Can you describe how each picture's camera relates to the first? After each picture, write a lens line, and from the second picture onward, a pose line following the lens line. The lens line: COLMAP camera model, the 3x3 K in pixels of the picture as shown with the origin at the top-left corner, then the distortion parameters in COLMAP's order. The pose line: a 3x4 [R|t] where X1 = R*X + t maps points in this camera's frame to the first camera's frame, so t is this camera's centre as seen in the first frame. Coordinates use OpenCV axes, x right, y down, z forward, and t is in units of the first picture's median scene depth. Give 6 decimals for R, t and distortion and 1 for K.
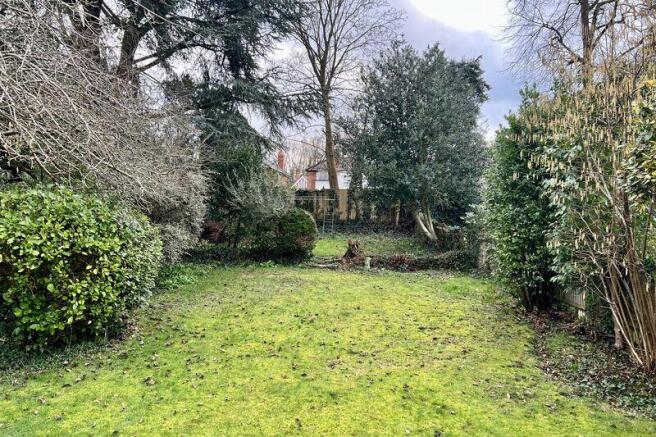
lens RADIAL K [[487.1, 0, 325.8], [0, 487.1, 220.4], [0, 0, 1]] dist [0.027336, -0.017613]
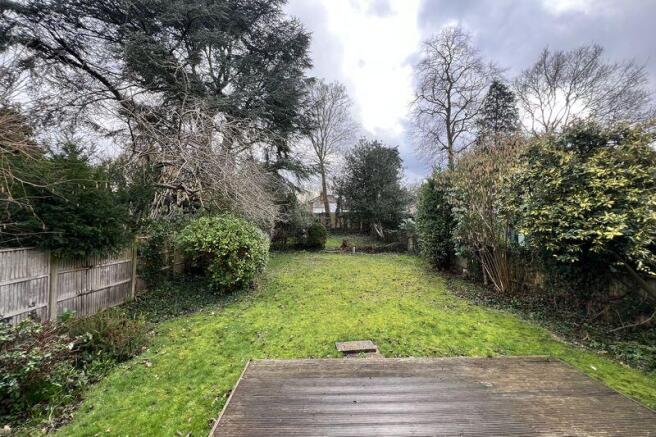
lens RADIAL K [[258.7, 0, 328.4], [0, 258.7, 217.4], [0, 0, 1]] dist [0.000131, 0.000088]
pose [[0.997689, -0.017326, 0.065707, -0.074956], [0.020121, 0.998910, -0.042122, -0.002020], [-0.064905, 0.043346, 0.996950, -0.048366]]
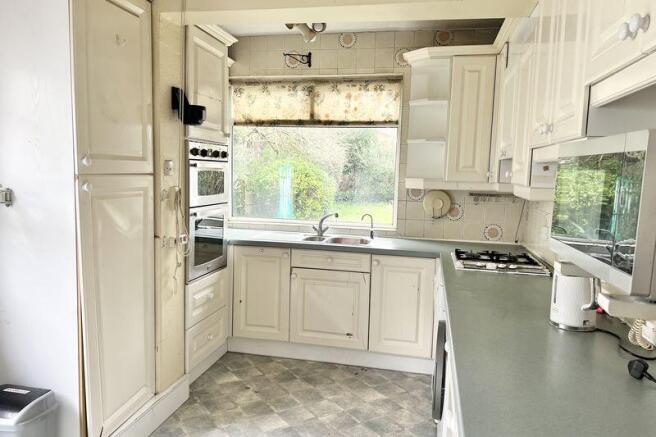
lens RADIAL K [[487.1, 0, 327.4], [0, 487.1, 219.8], [0, 0, 1]] dist [0.027336, -0.017613]
pose [[0.980253, 0.022045, -0.196517, 0.014307], [-0.004709, 0.996087, 0.088249, 0.005292], [0.197693, -0.085581, 0.976521, -0.463728]]
